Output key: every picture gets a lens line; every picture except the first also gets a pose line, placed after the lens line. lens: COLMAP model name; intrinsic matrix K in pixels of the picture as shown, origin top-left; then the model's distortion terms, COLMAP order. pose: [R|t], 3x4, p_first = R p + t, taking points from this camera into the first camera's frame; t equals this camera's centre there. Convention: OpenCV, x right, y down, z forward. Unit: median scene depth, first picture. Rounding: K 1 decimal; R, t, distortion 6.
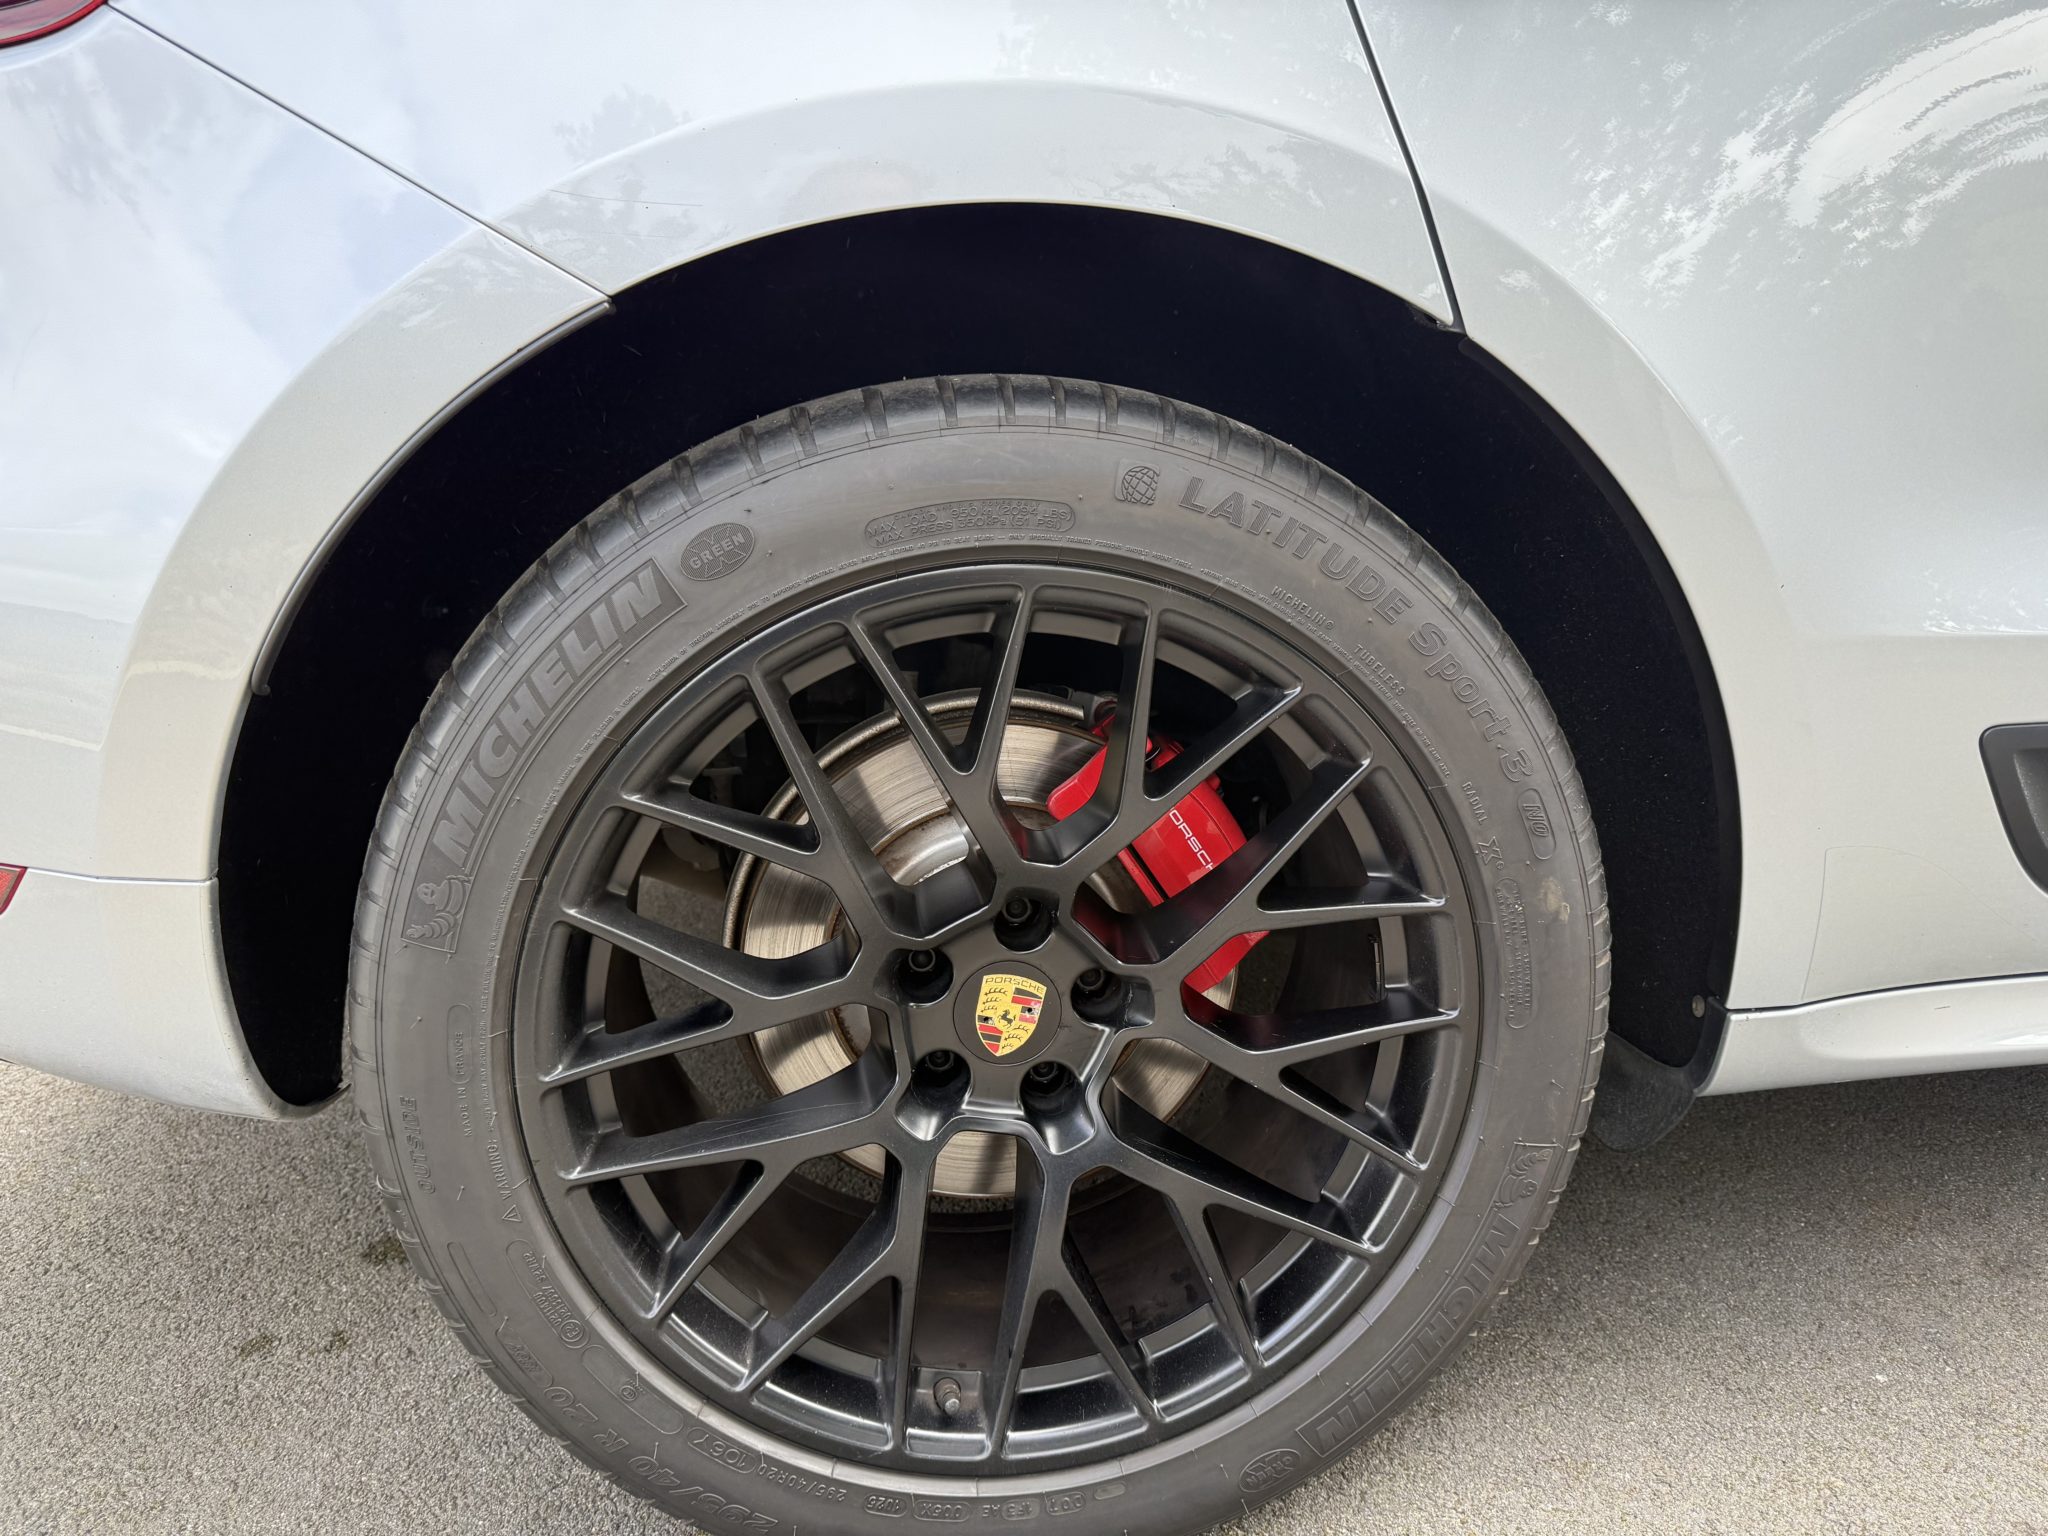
lens RADIAL K [[1433.1, 0, 1009.6], [0, 1433.1, 777.5], [0, 0, 1]] dist [0.087009, -0.145976]
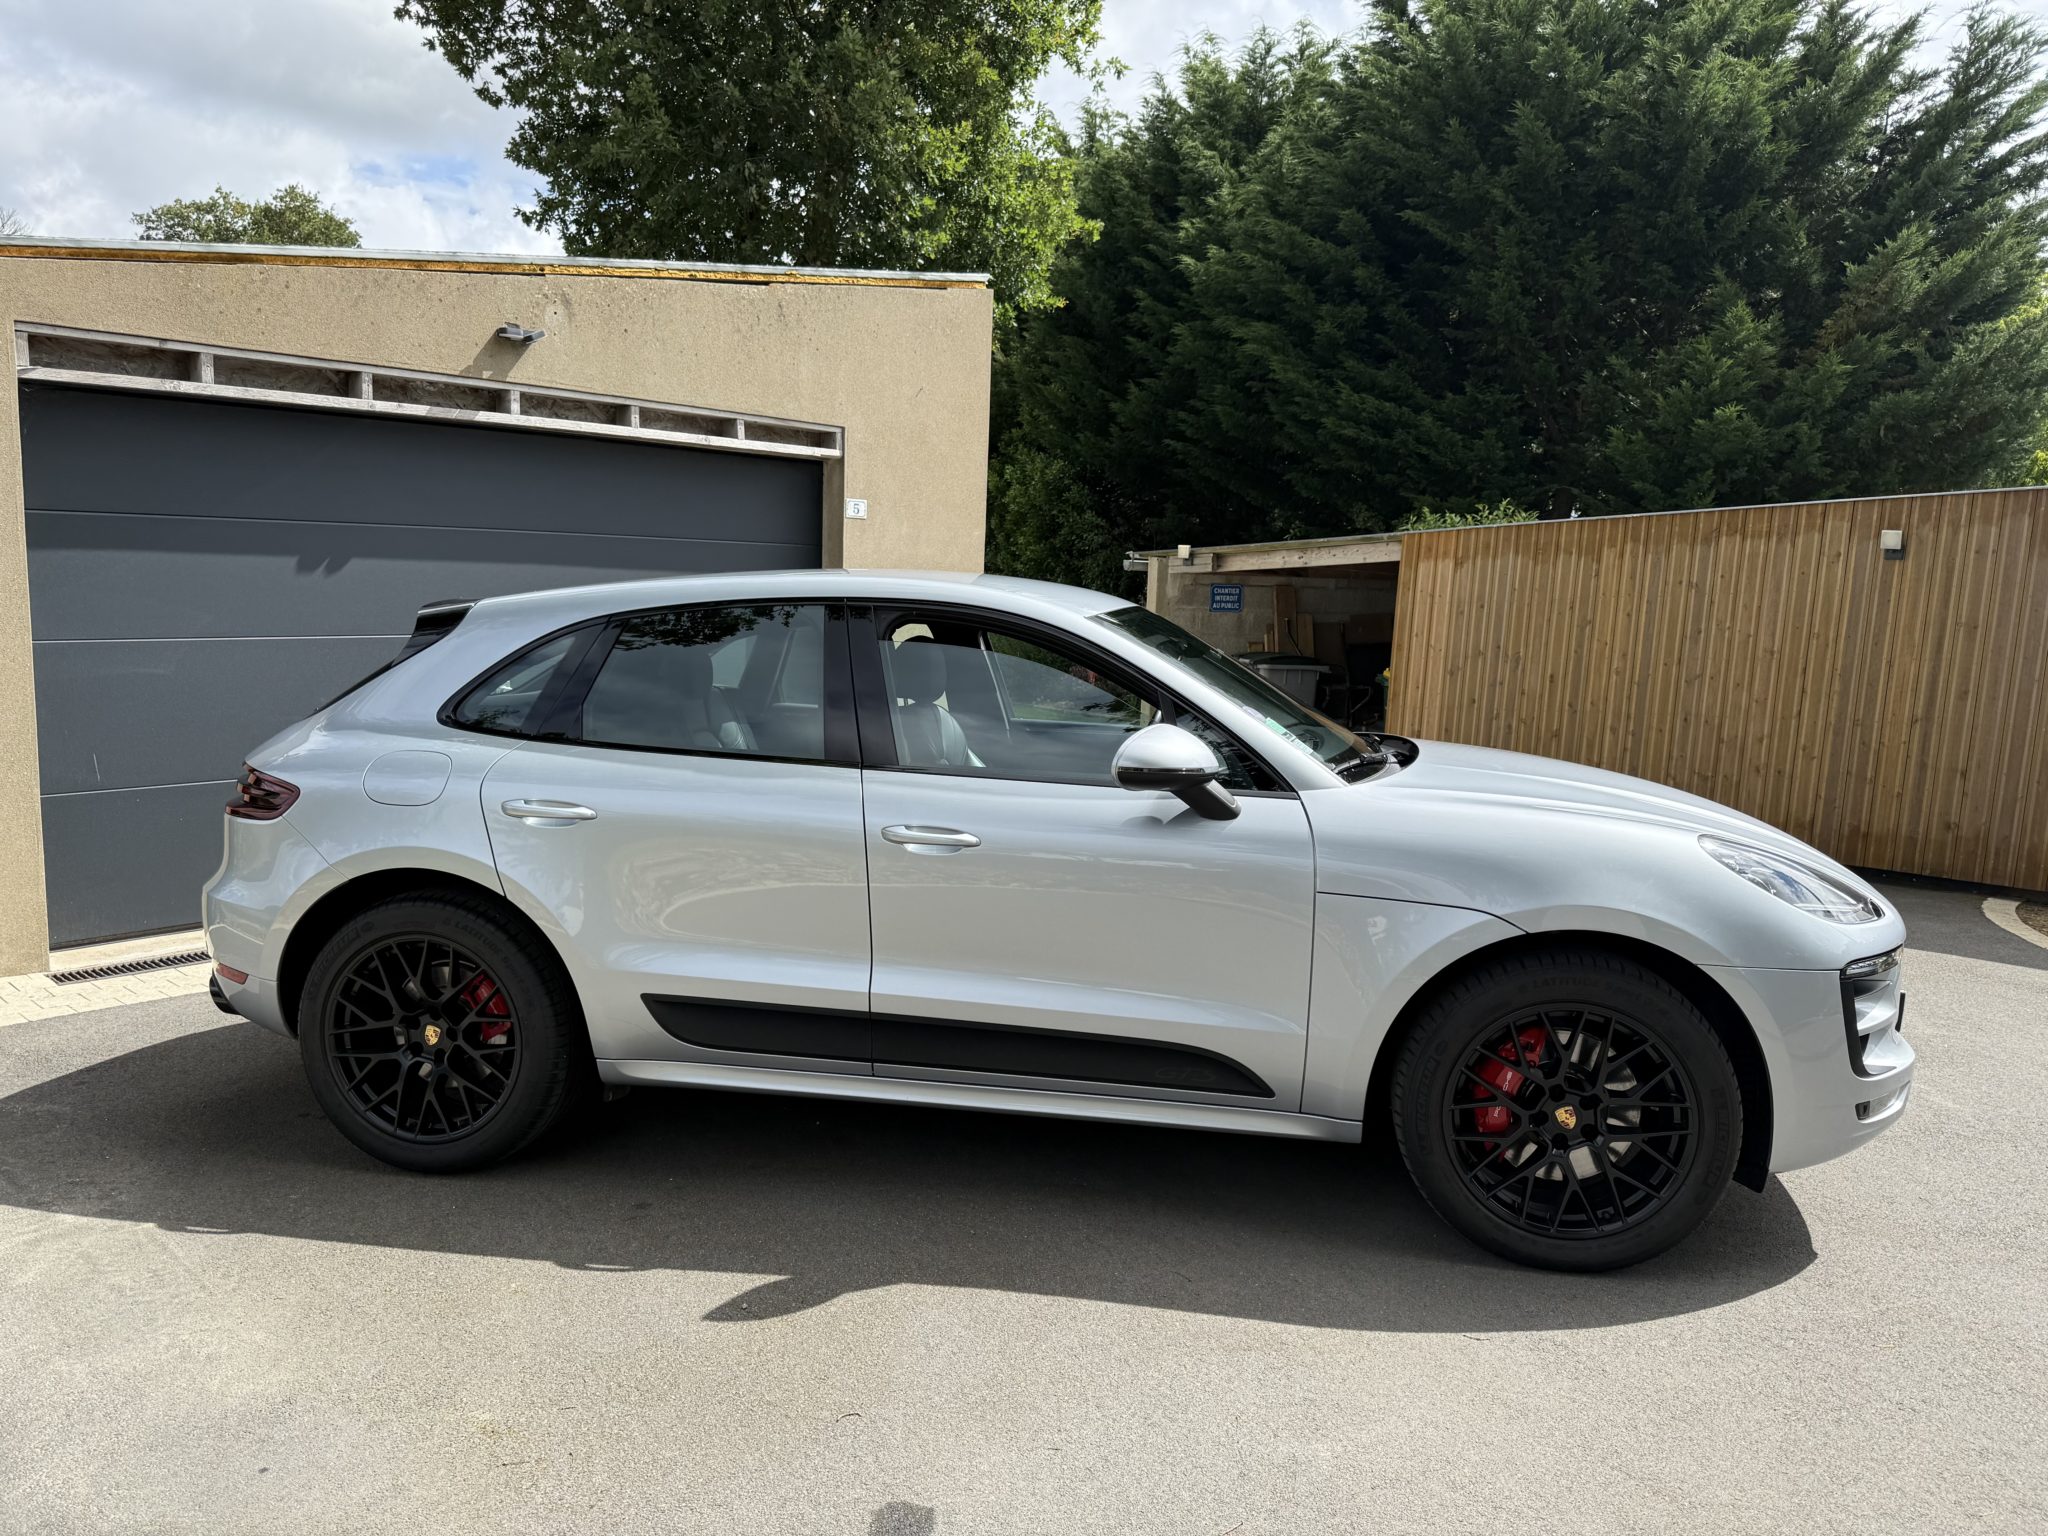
lens RADIAL K [[1435.7, 0, 1014.1], [0, 1435.7, 782.7], [0, 0, 1]] dist [0.052234, -0.071015]
pose [[0.959147, 0.080490, -0.271218, 2.831855], [-0.114556, 0.987062, -0.112188, -0.300507], [0.258679, 0.138674, 0.955958, -2.846335]]
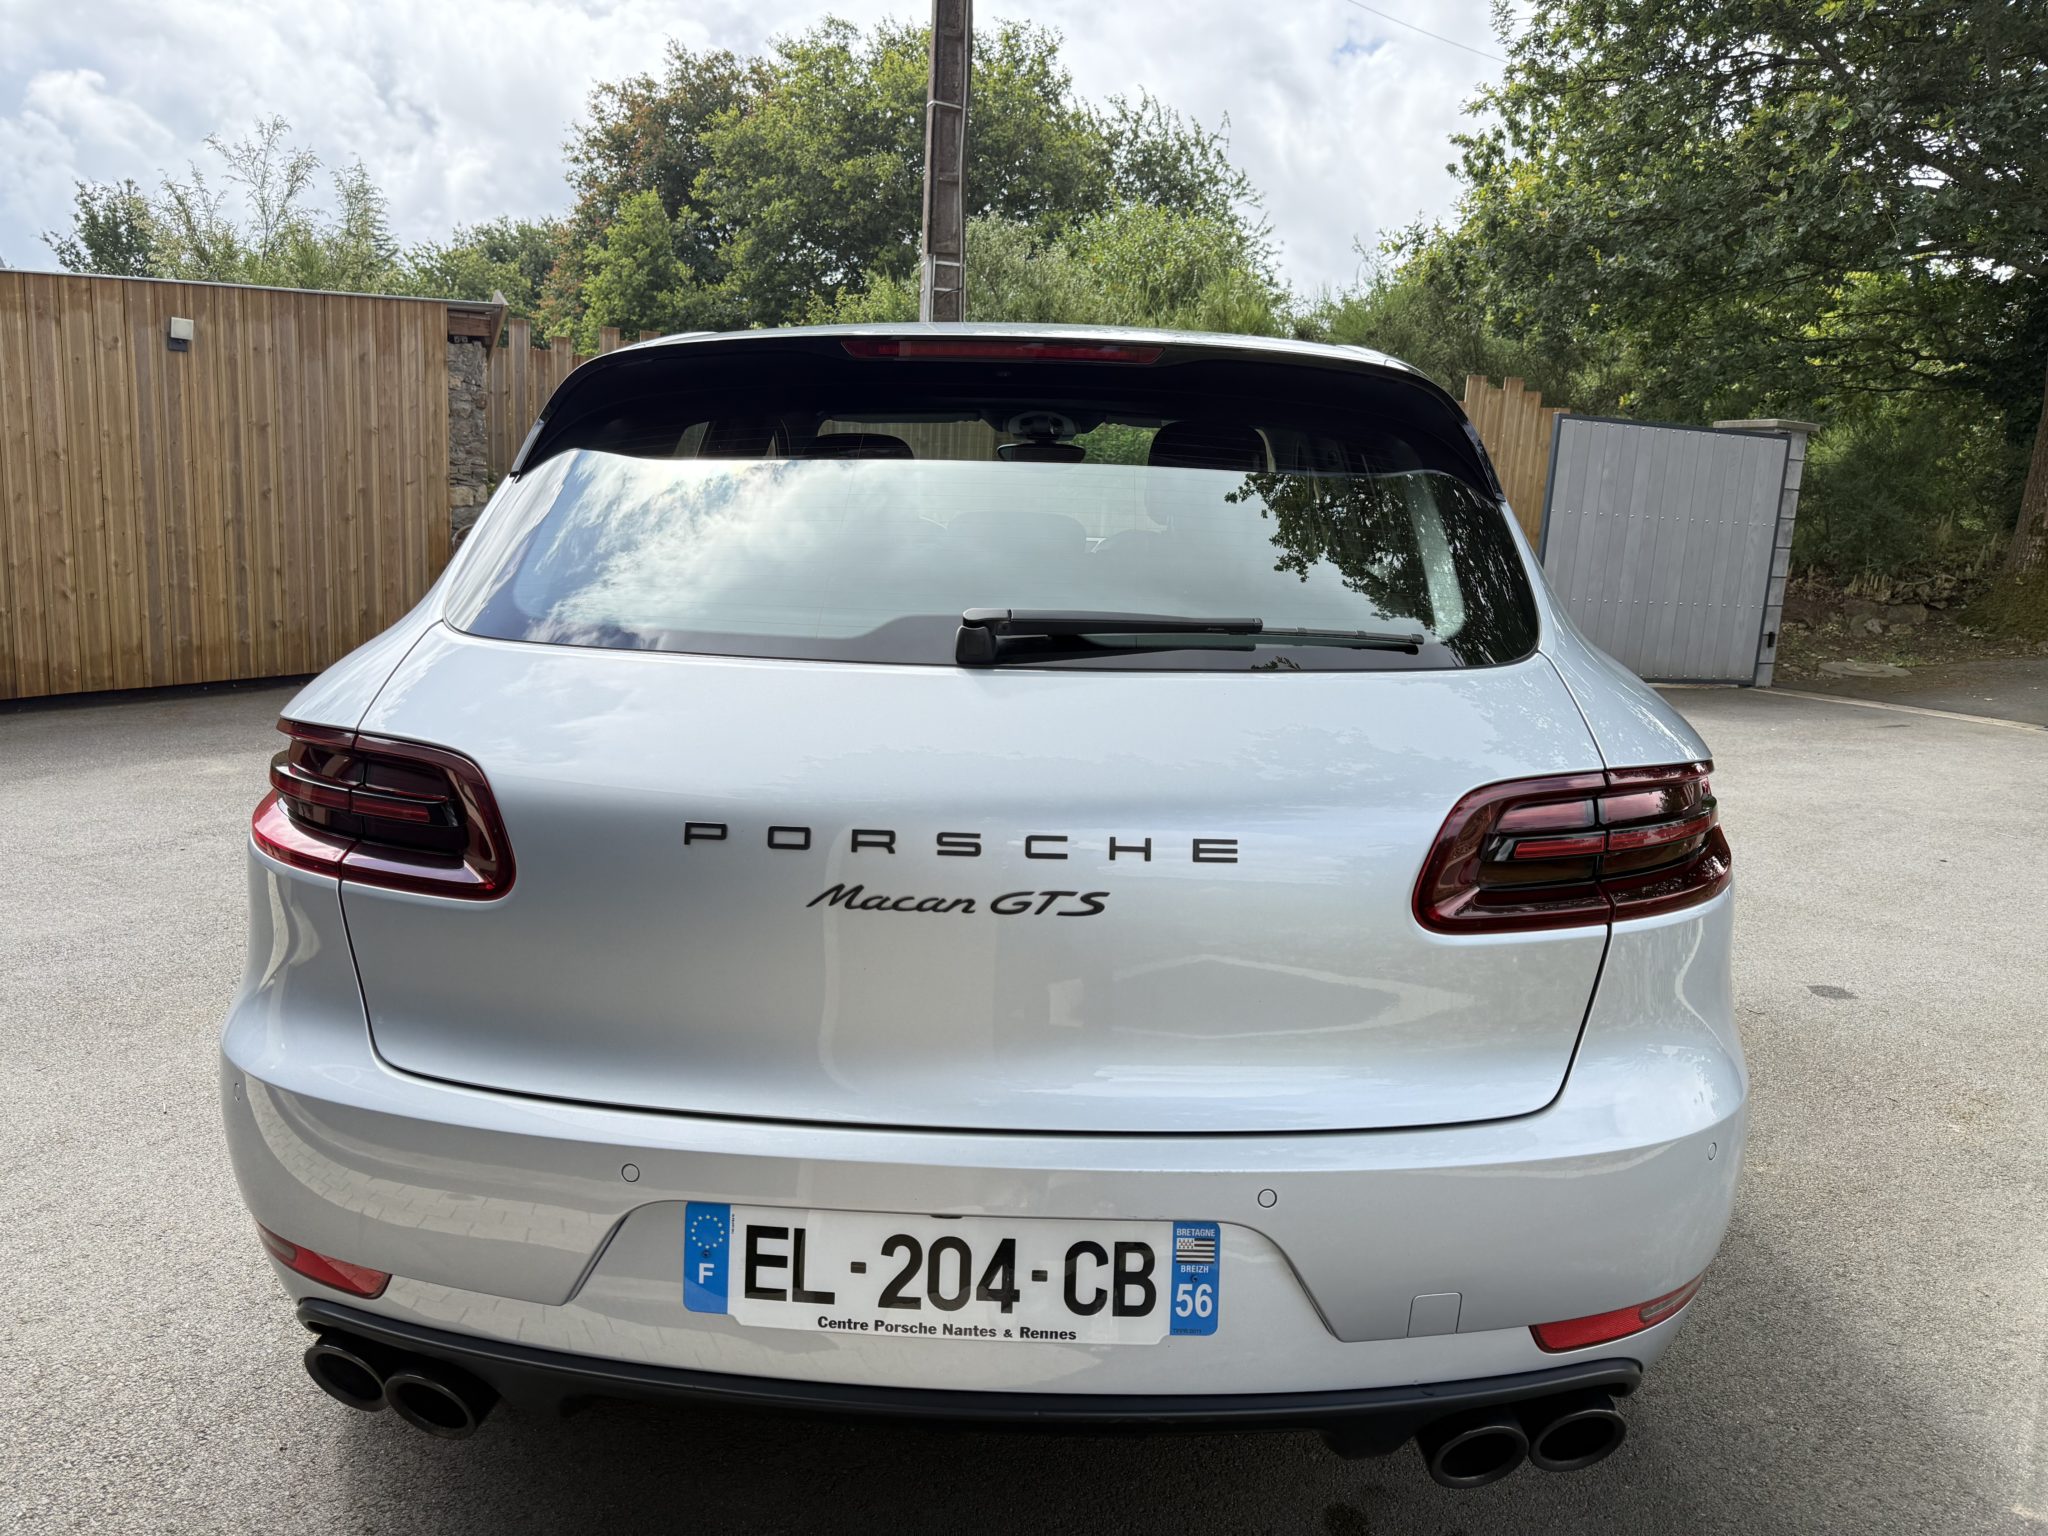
lens RADIAL K [[1454.9, 0, 1013.3], [0, 1454.9, 775.6], [0, 0, 1]] dist [0.037273, -0.051258]
pose [[0.153496, -0.168668, 0.973648, -2.676793], [0.219237, 0.966580, 0.132881, -1.013828], [-0.963522, 0.193063, 0.185344, 1.375486]]
